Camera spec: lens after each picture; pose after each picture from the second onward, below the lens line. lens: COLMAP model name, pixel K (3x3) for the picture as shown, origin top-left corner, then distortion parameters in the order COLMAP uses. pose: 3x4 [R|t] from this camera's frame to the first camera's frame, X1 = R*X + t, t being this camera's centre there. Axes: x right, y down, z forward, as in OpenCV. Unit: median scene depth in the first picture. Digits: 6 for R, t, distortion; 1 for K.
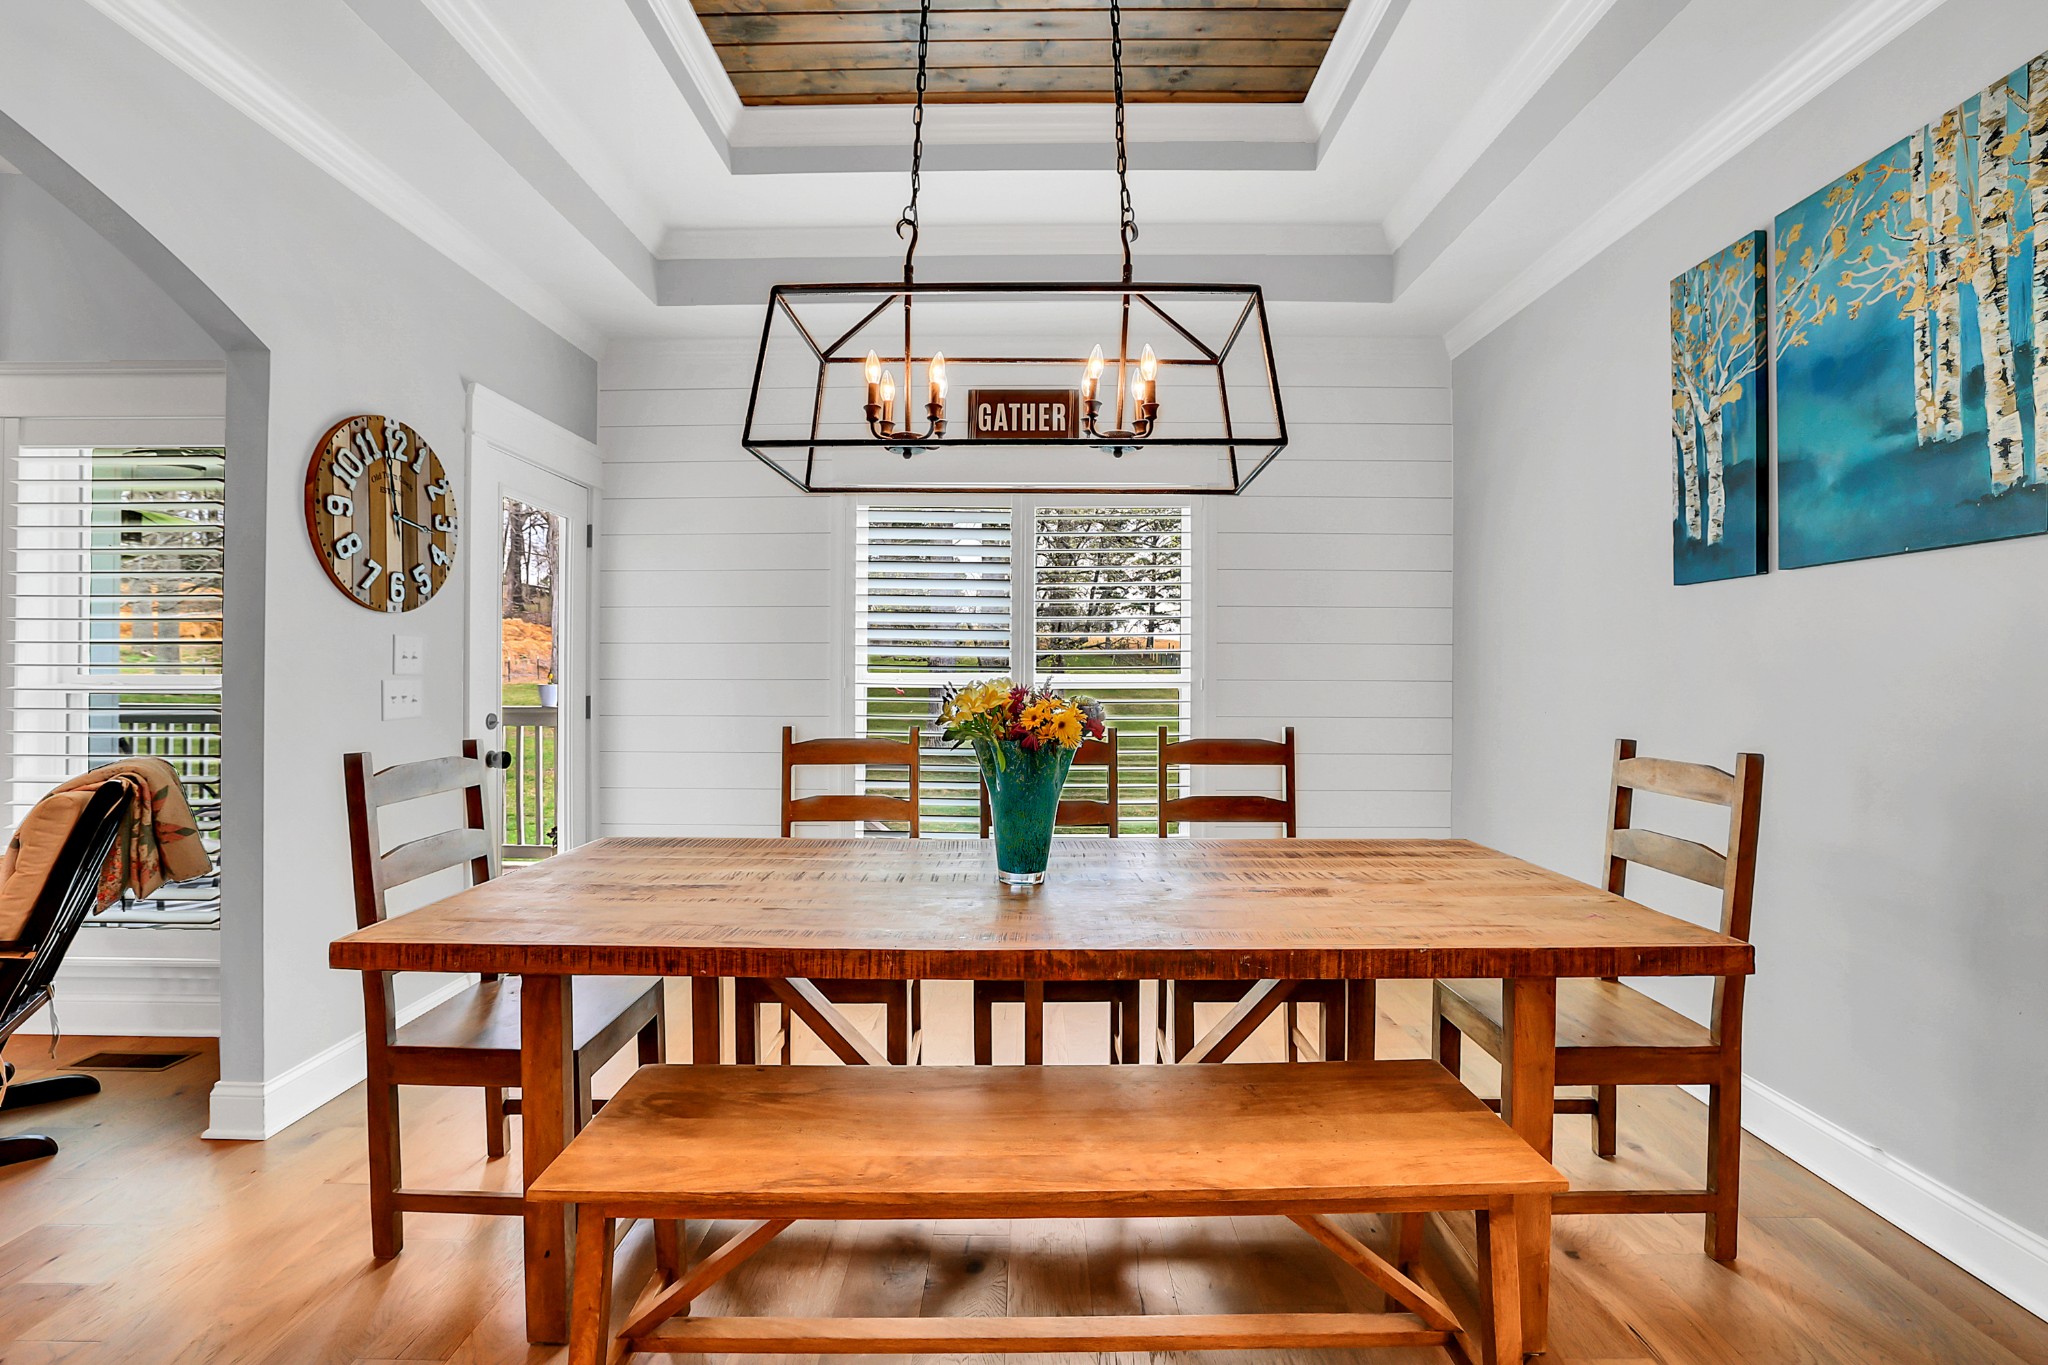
lens RADIAL K [[845.7, 0, 756.3], [0, 845.7, 680.4], [0, 0, 1]] dist [-0.032120, 0.007141]
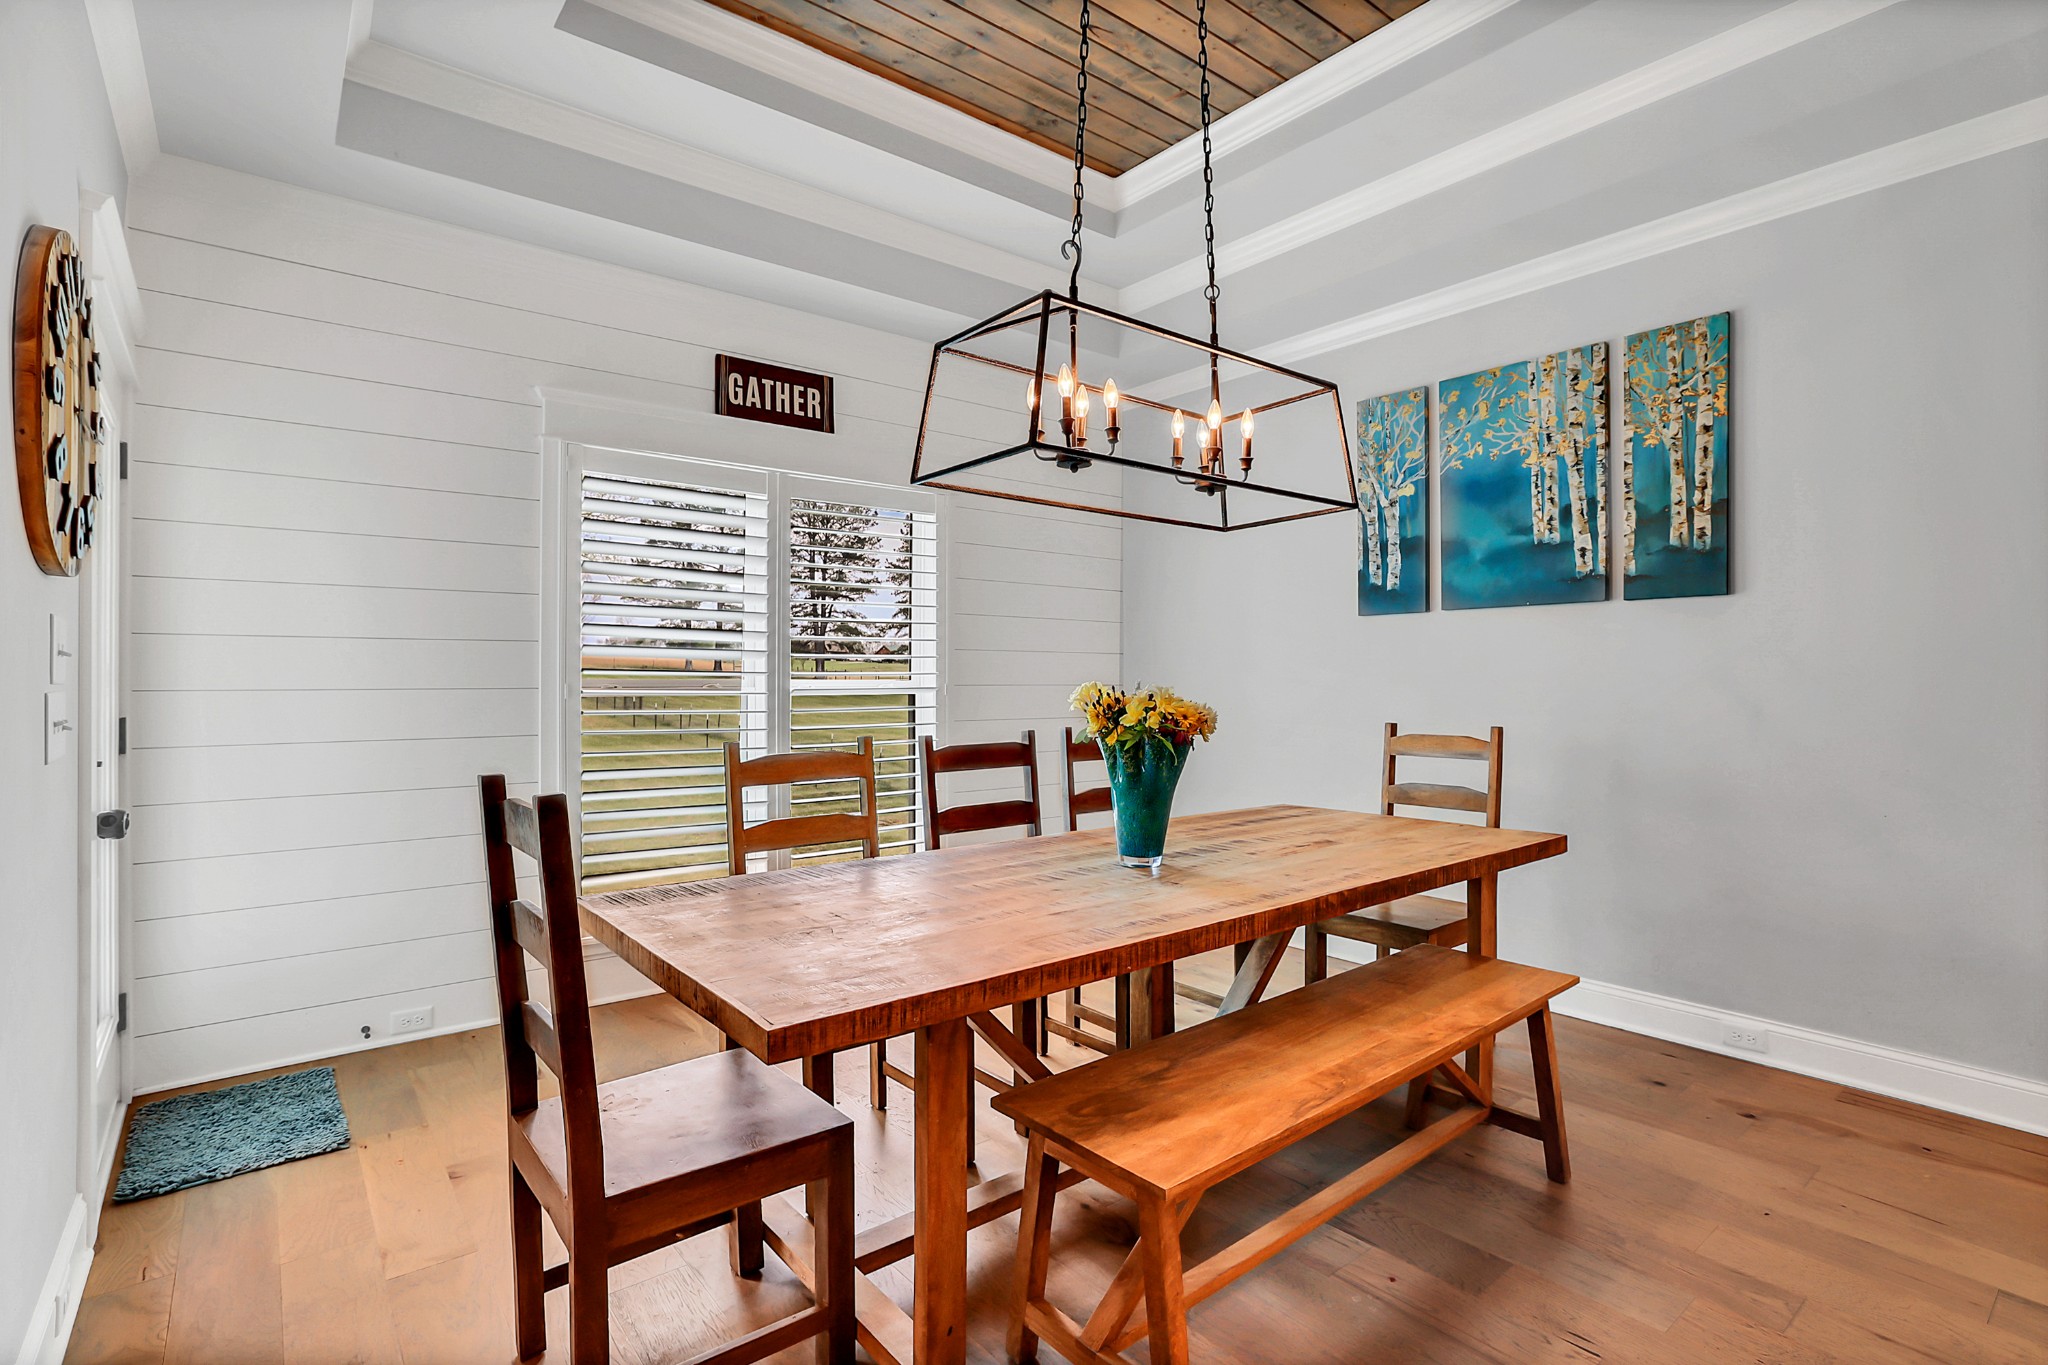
lens RADIAL K [[971.0, 0, 1024.0], [0, 971.0, 682.5], [0, 0, 1]] dist [-0.003083, -0.000396]
pose [[0.771130, -0.009436, 0.636608, -0.544354], [0.011524, 0.999933, 0.000863, -0.007731], [-0.636574, 0.006670, 0.771187, 0.086598]]
